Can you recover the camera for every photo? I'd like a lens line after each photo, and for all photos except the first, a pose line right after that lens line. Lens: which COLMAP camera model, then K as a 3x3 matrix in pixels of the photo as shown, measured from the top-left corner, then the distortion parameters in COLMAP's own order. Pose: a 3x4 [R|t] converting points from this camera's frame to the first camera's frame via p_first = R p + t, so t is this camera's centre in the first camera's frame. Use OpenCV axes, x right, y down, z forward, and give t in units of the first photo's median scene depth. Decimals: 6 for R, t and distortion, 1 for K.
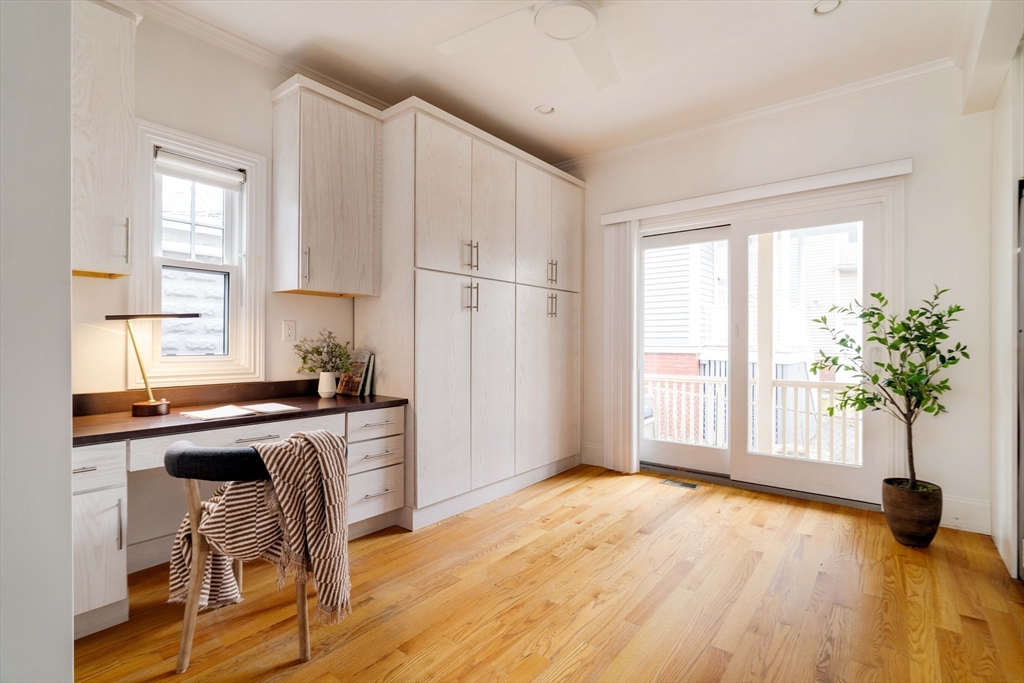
lens RADIAL K [[484.6, 0, 514.4], [0, 484.6, 344.6], [0, 0, 1]] dist [-0.004657, 0.002104]
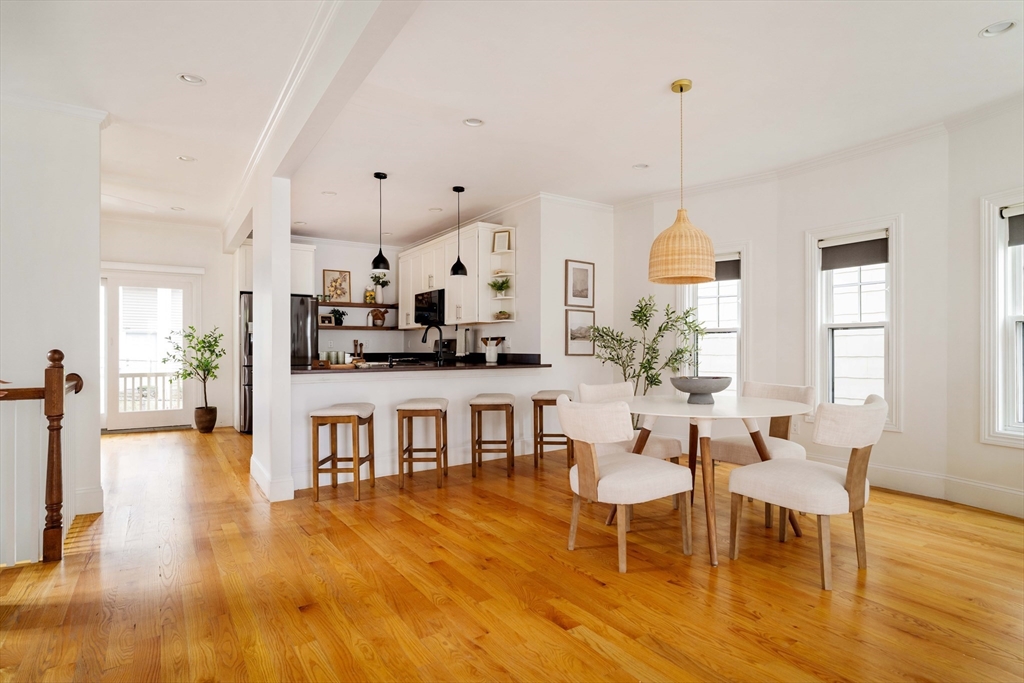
lens RADIAL K [[540.0, 0, 513.9], [0, 540.0, 346.5], [0, 0, 1]] dist [0.001400, 0.000008]
pose [[0.311069, -0.000849, 0.950387, -1.189955], [0.002663, 0.999996, 0.000021, -0.008922], [-0.950384, 0.002525, 0.311070, -1.224548]]
